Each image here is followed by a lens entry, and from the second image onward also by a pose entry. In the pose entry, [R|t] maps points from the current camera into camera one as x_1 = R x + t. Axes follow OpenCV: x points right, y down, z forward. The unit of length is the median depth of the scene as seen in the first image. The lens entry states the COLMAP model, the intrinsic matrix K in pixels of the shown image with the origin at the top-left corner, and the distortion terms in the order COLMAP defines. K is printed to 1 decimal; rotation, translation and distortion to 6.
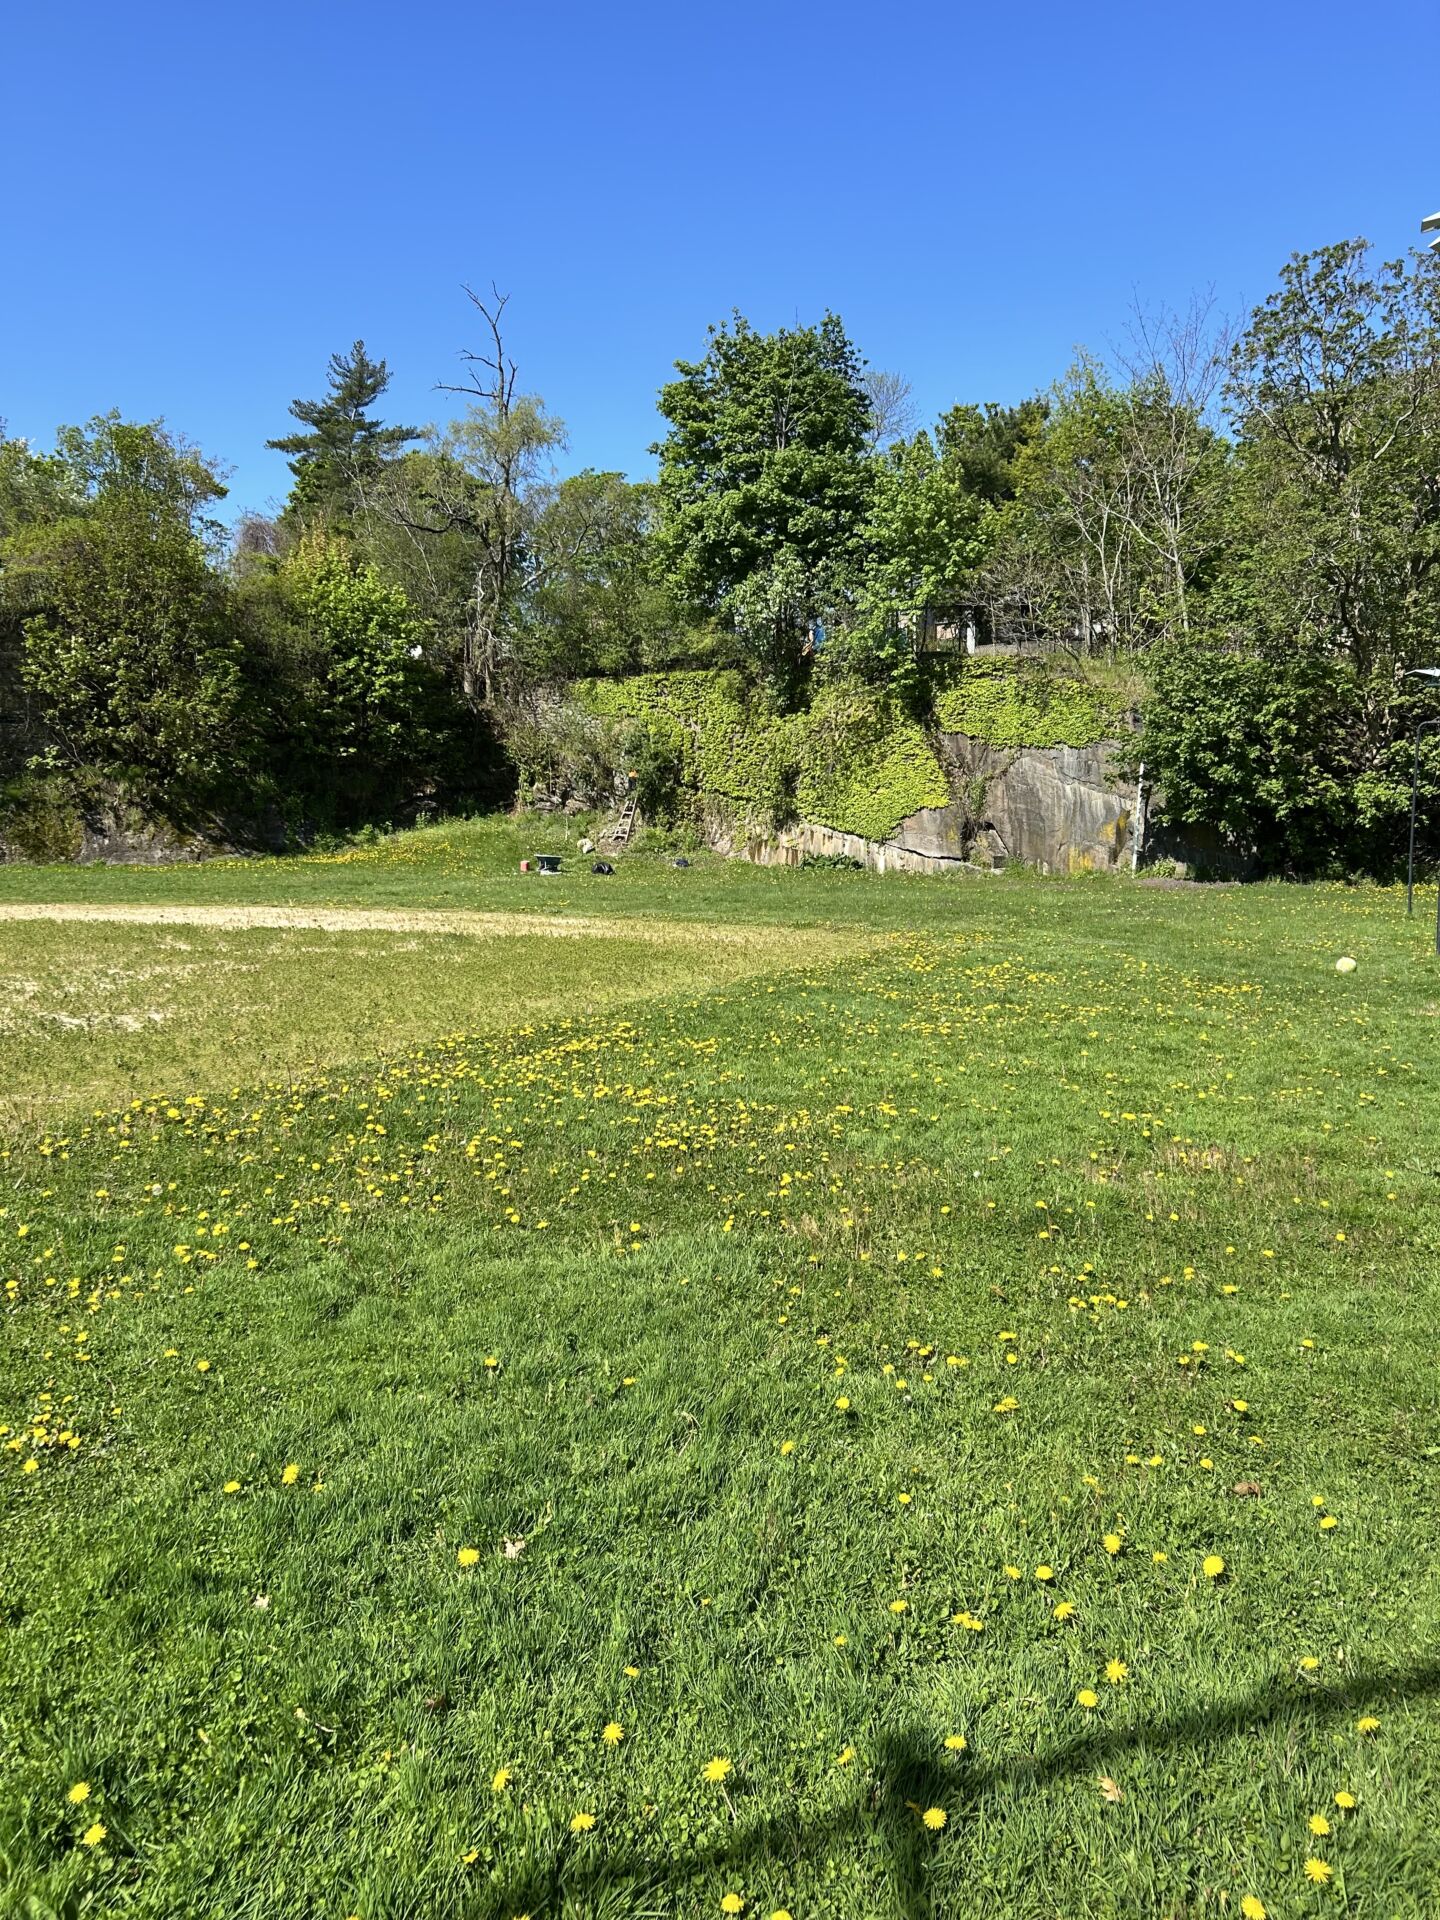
lens RADIAL K [[1496.1, 0, 721.8], [0, 1496.1, 954.8], [0, 0, 1]] dist [0.024274, 0.003895]
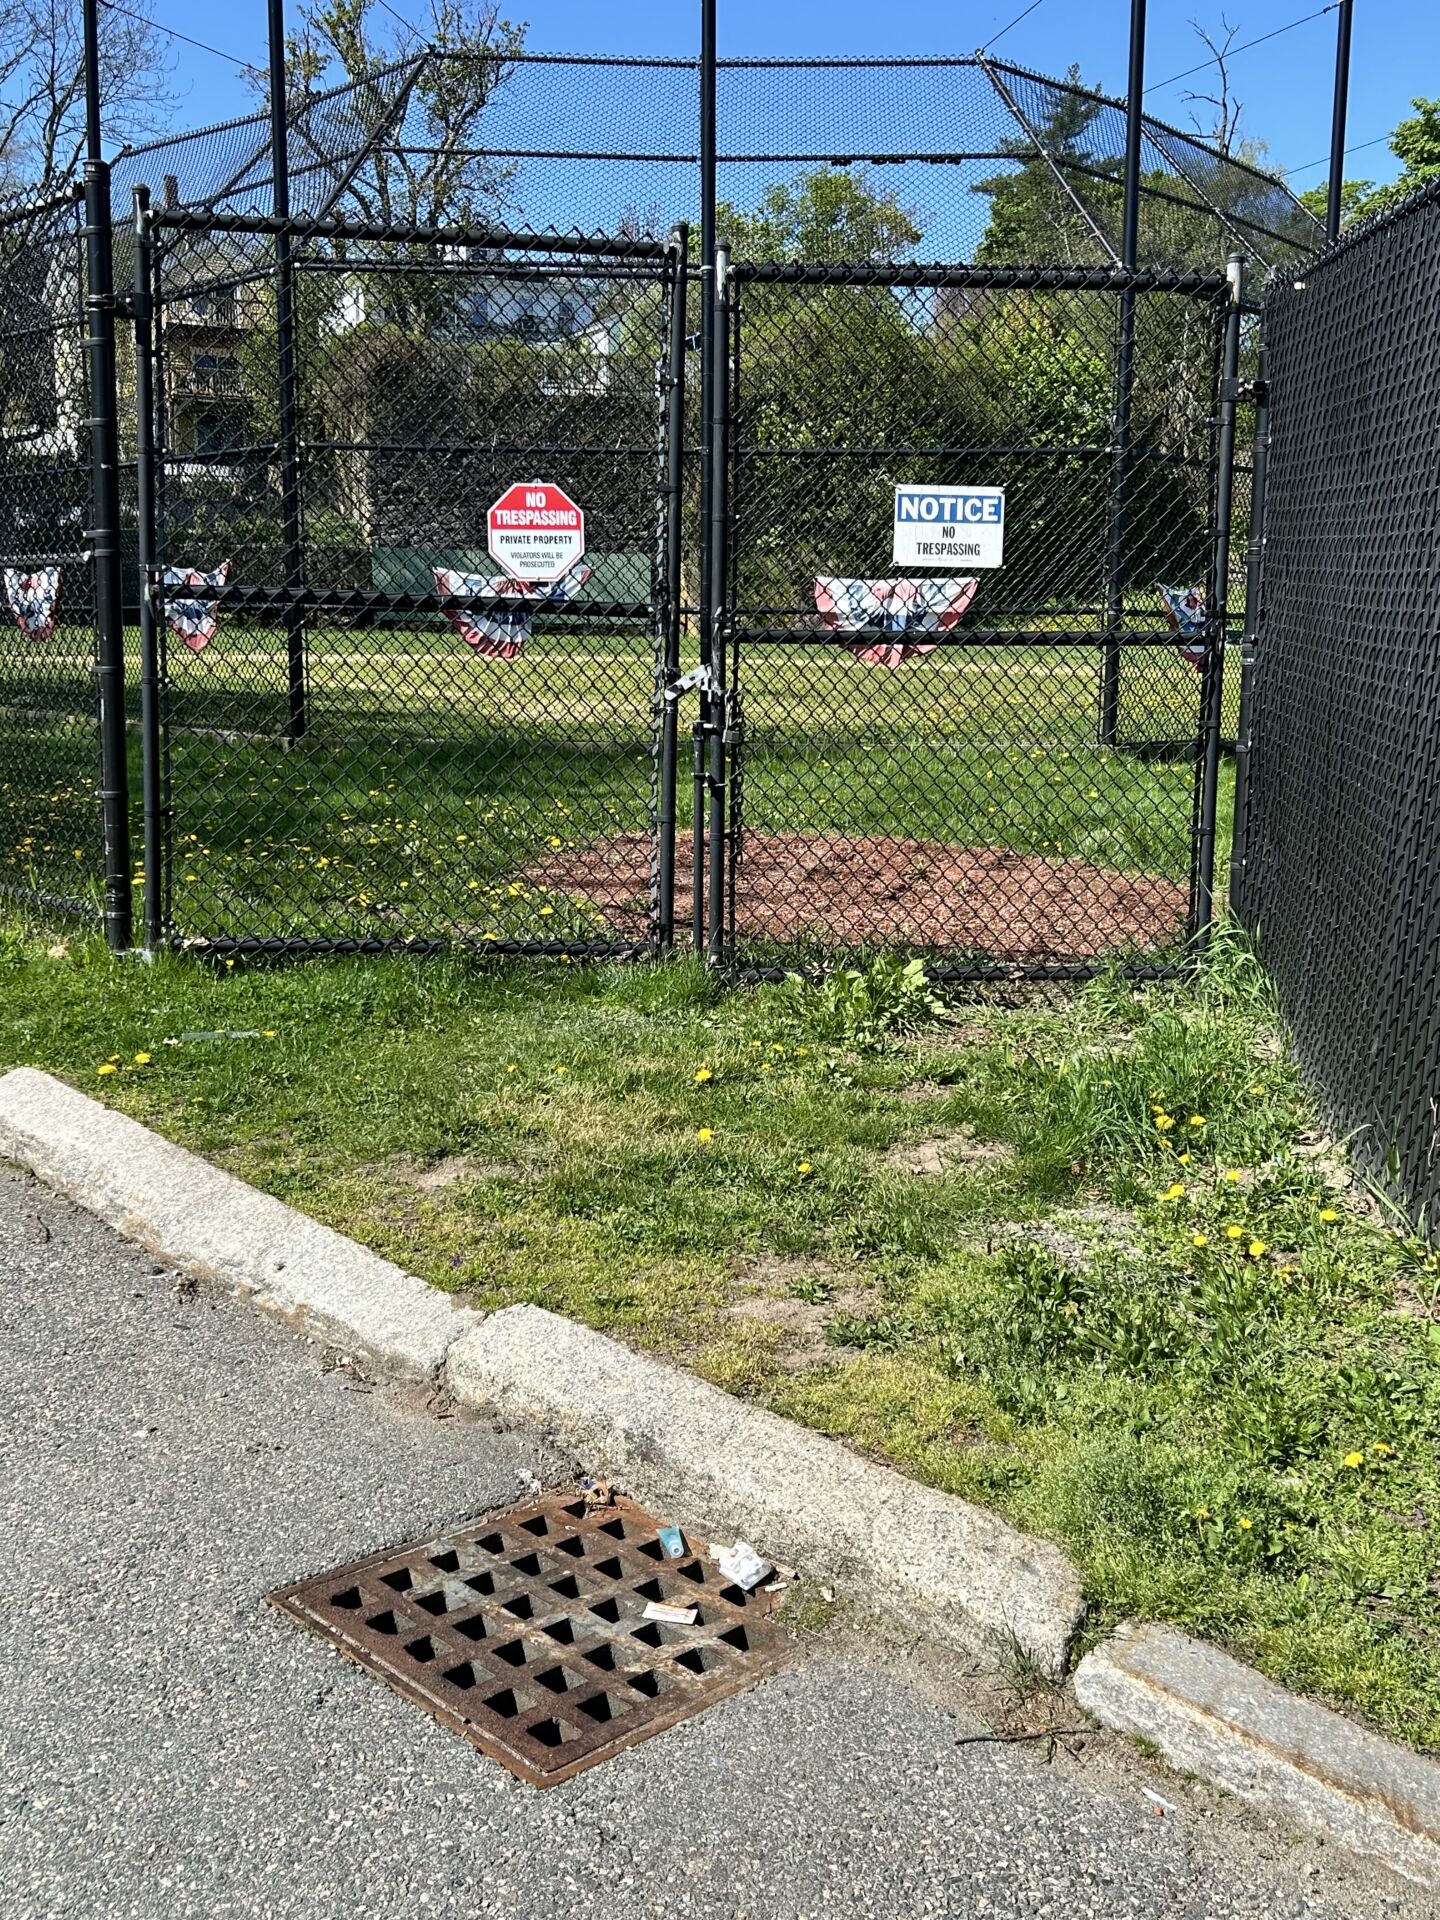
lens RADIAL K [[1901.0, 0, 719.5], [0, 1901.0, 961.3], [0, 0, 1]] dist [0.016582, 0.000000]
pose [[0.923593, 0.081187, -0.374681, 0.050607], [-0.042982, 0.993087, 0.109232, 0.022047], [0.380958, -0.084782, 0.920697, -0.256364]]
